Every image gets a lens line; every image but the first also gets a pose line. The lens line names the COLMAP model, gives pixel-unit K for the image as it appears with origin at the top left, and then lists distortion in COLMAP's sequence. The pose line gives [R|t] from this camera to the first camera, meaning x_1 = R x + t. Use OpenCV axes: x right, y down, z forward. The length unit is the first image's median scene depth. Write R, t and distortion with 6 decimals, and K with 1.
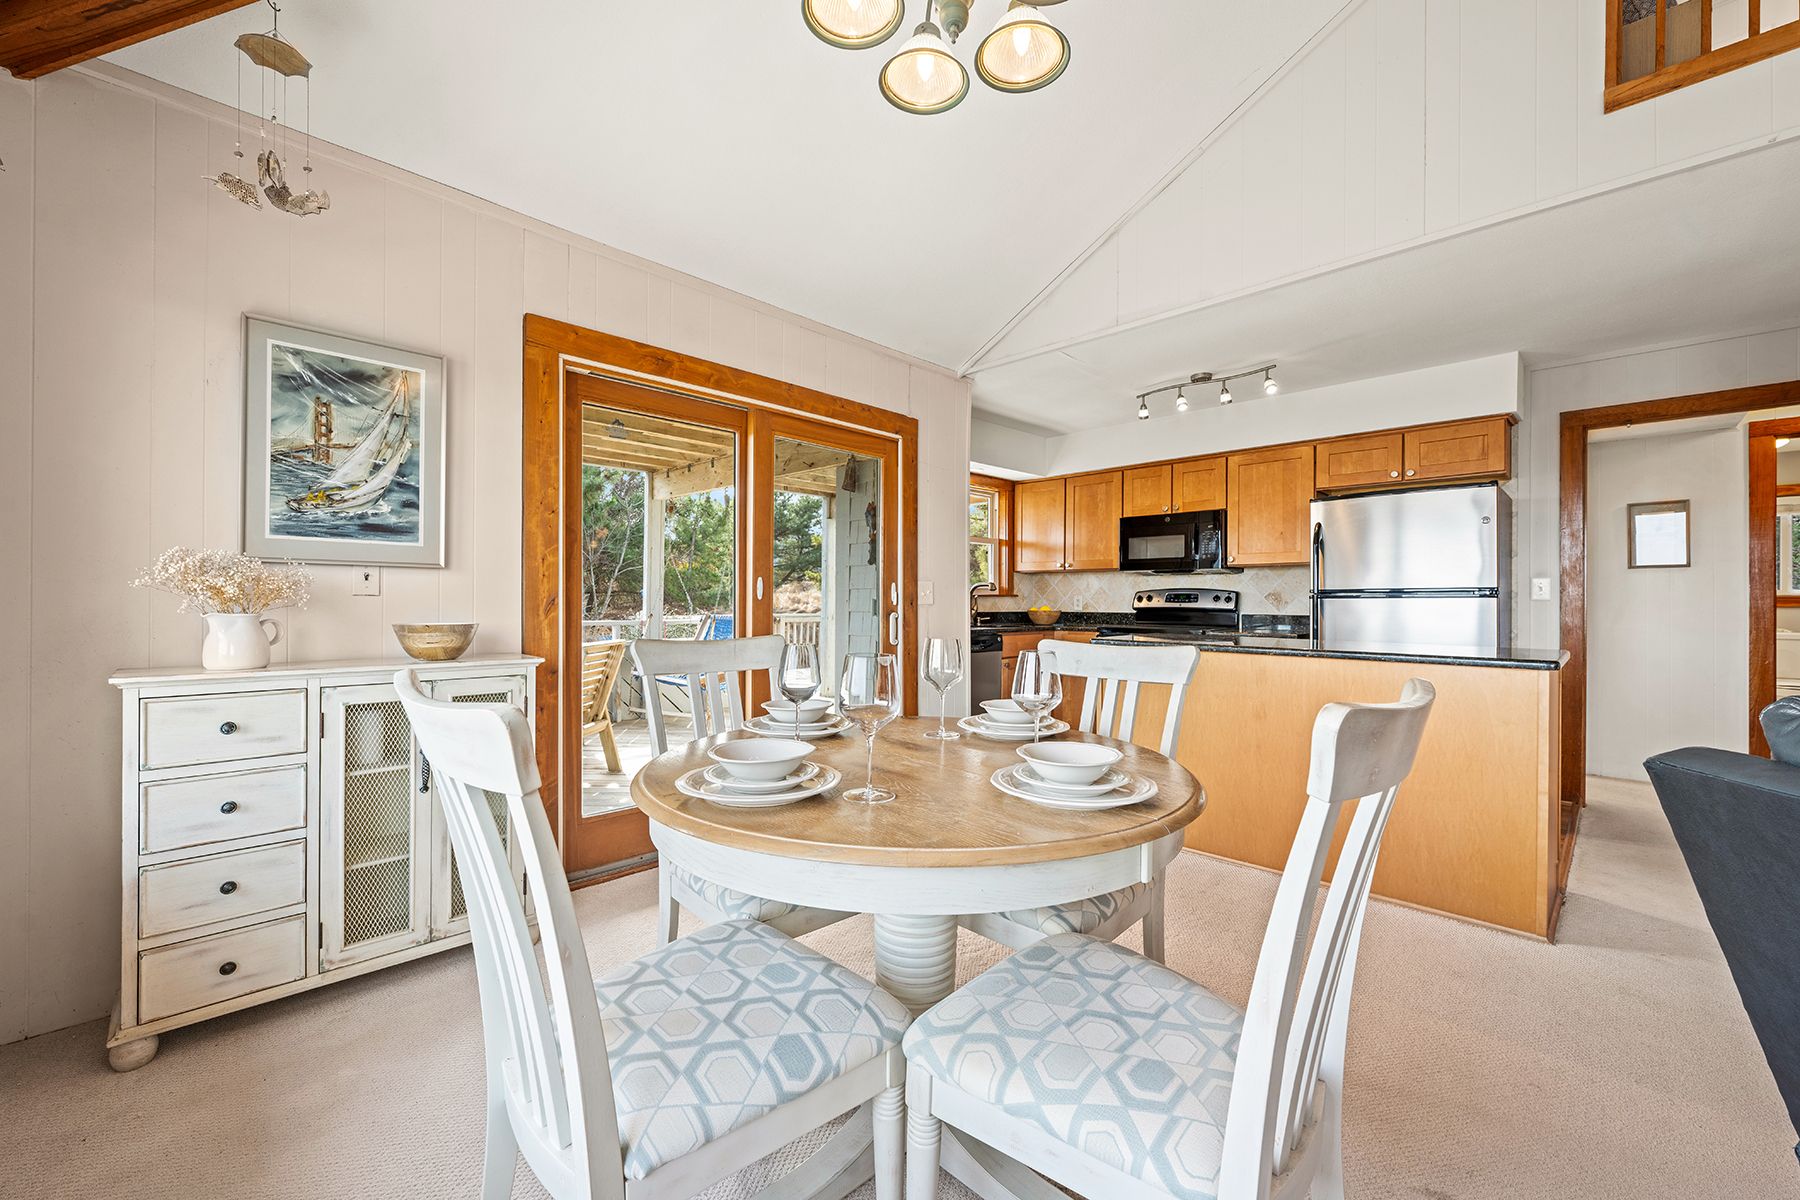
lens RADIAL K [[727.2, 0, 900.0], [0, 727.2, 600.0], [0, 0, 1]] dist [-0.000298, 0.000061]
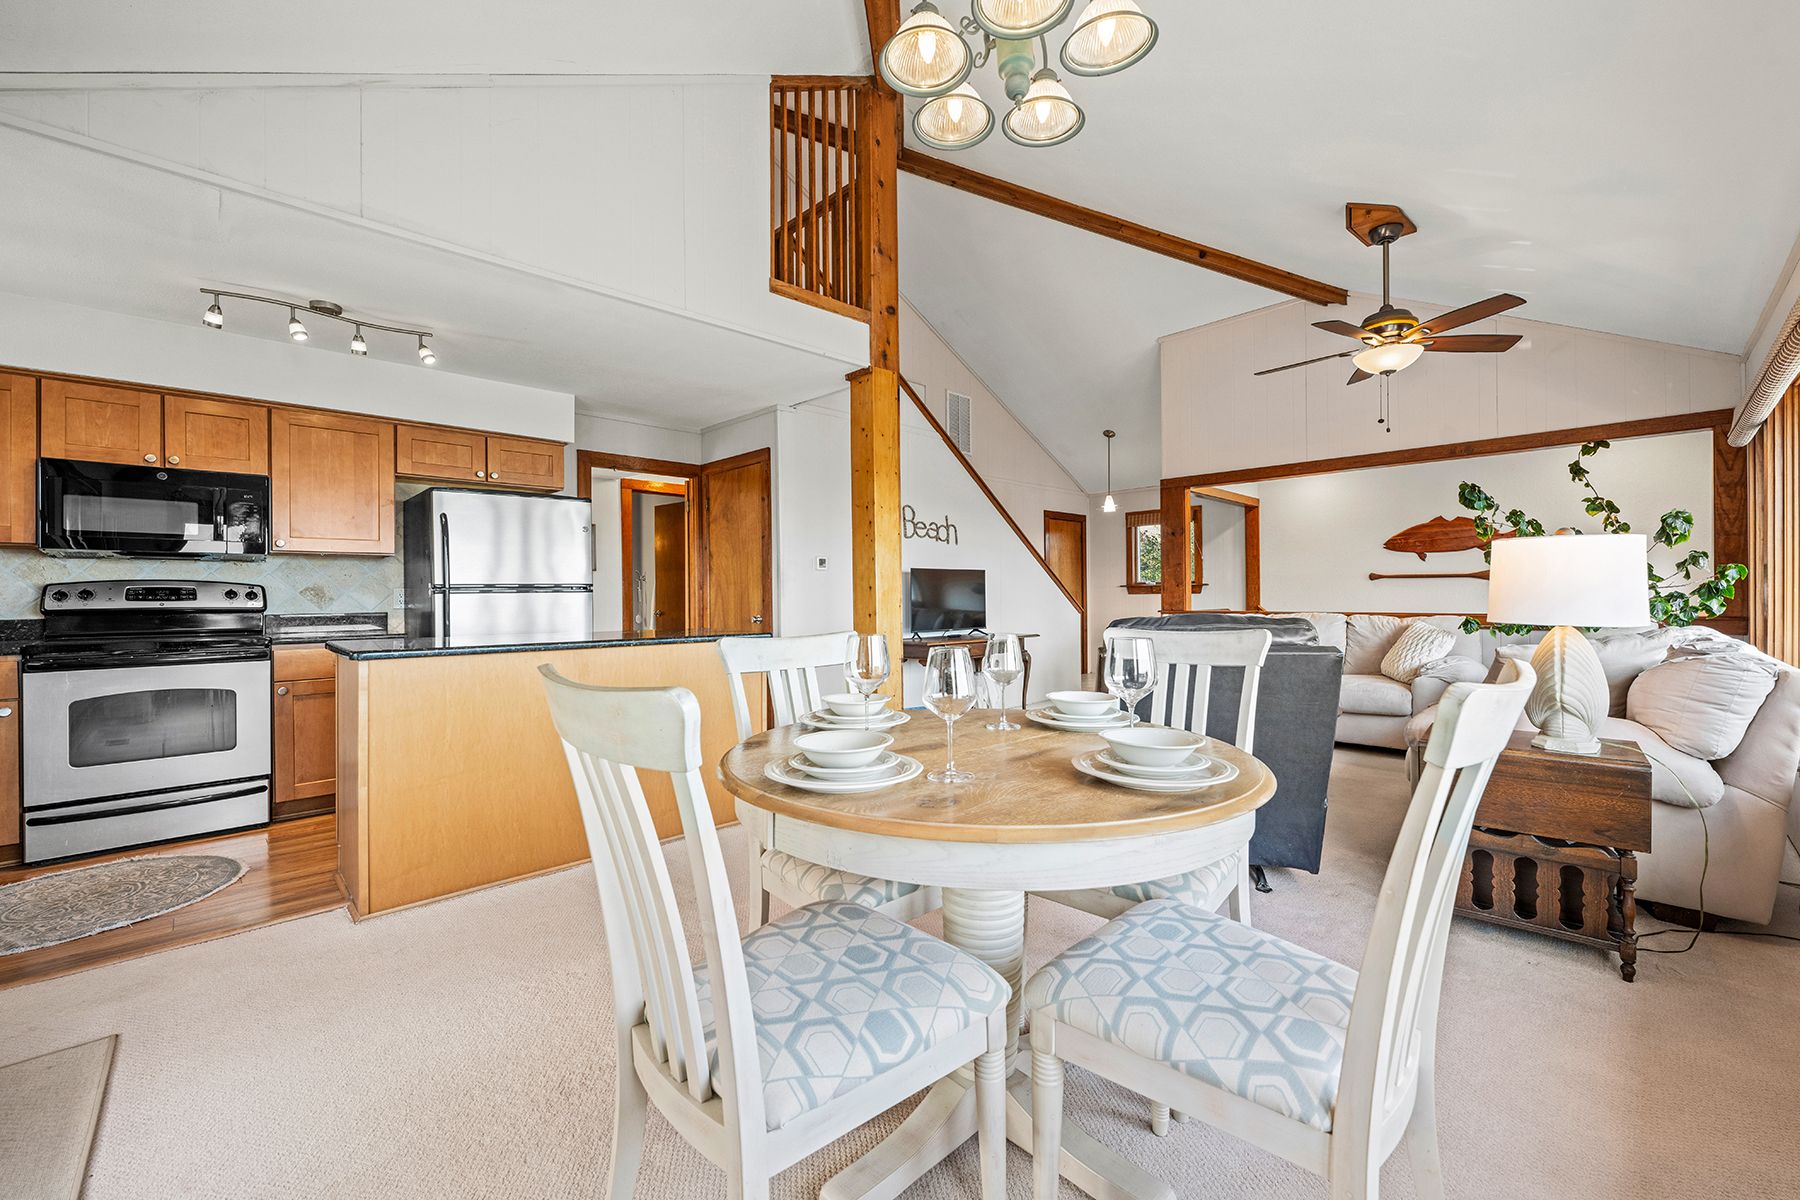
lens RADIAL K [[726.7, 0, 901.3], [0, 726.7, 591.3], [0, 0, 1]] dist [0.001450, 0.000278]
pose [[0.006030, -0.001722, 0.999980, -0.329689], [0.006018, 0.999980, 0.001686, -0.002805], [-0.999964, 0.006008, 0.006040, 0.360152]]
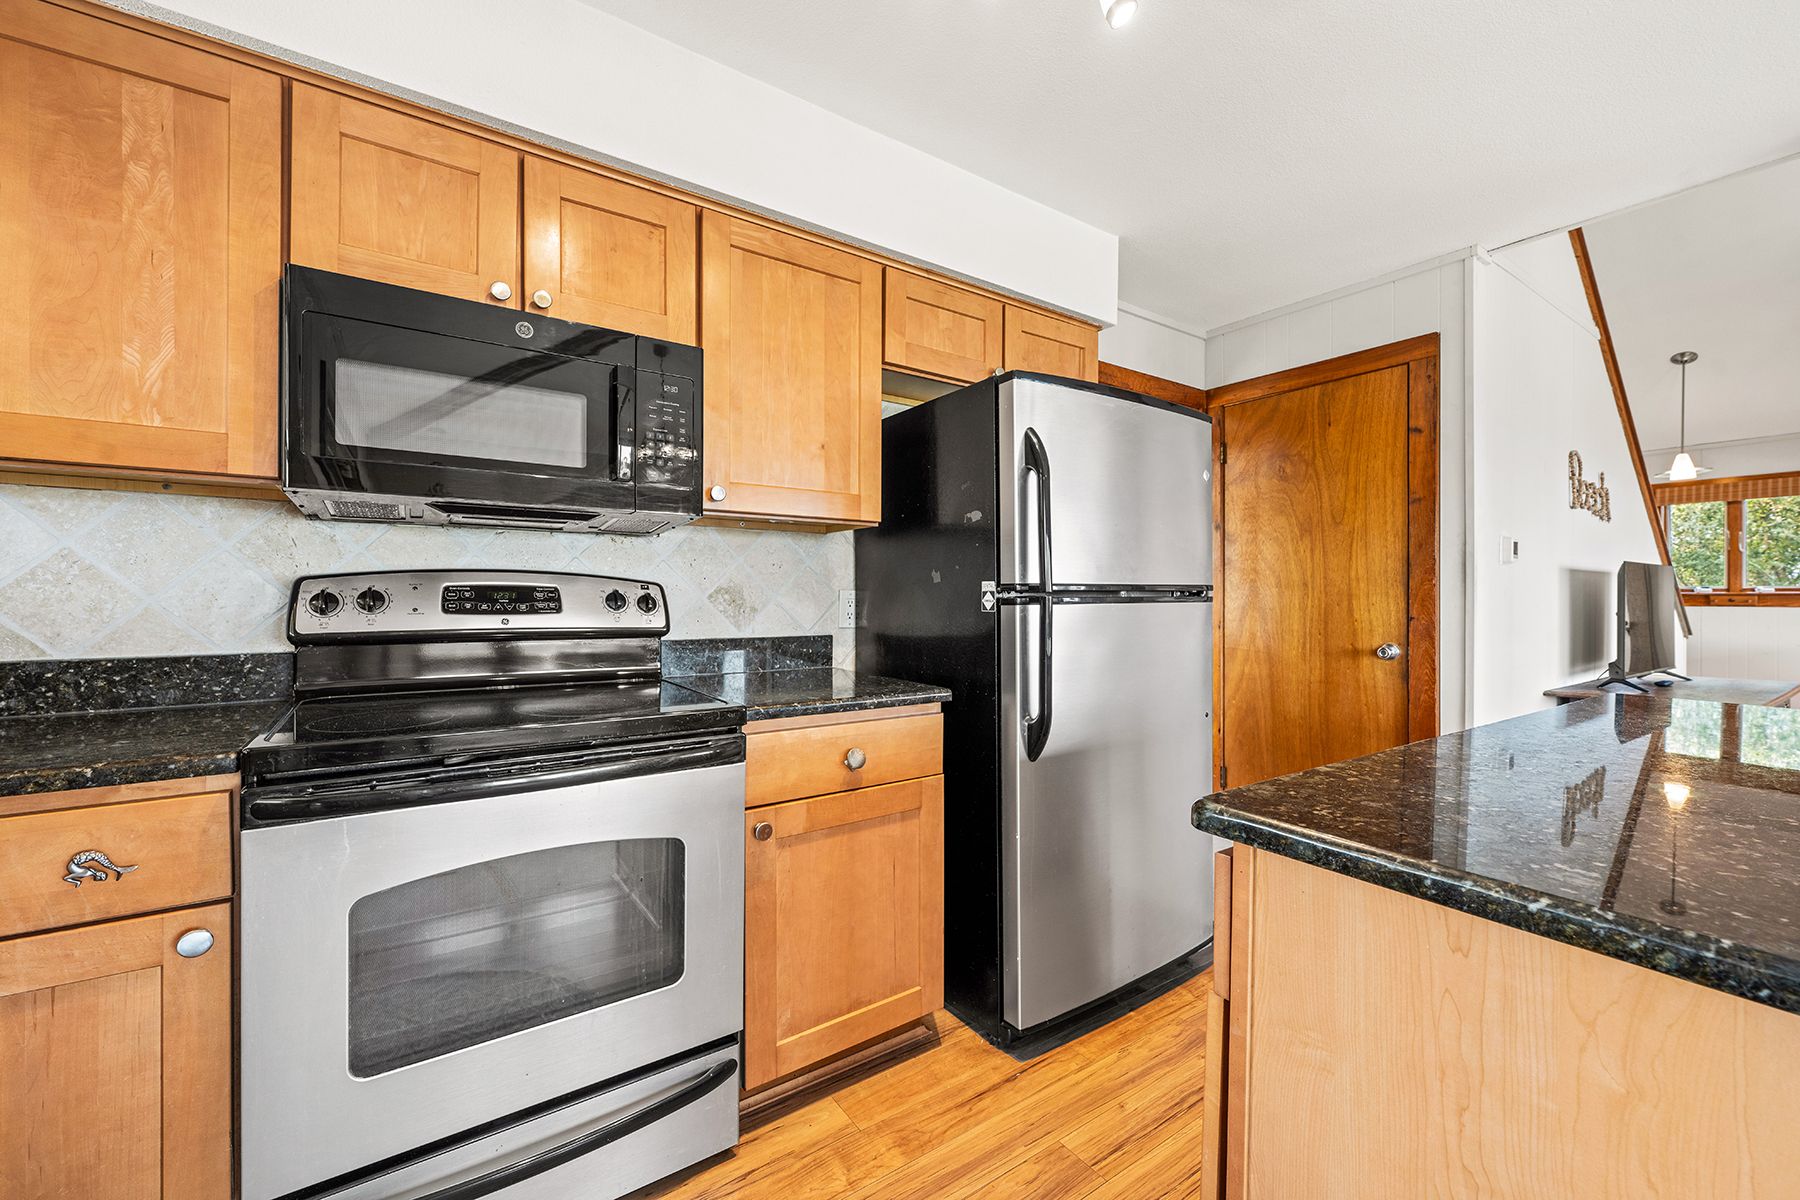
lens RADIAL K [[723.4, 0, 898.7], [0, 723.4, 595.7], [0, 0, 1]] dist [0.000200, -0.000140]
pose [[0.176759, -0.003097, 0.984249, 0.123329], [-0.003087, 0.999988, 0.003701, -0.007184], [-0.984249, -0.003692, 0.176747, 0.899089]]
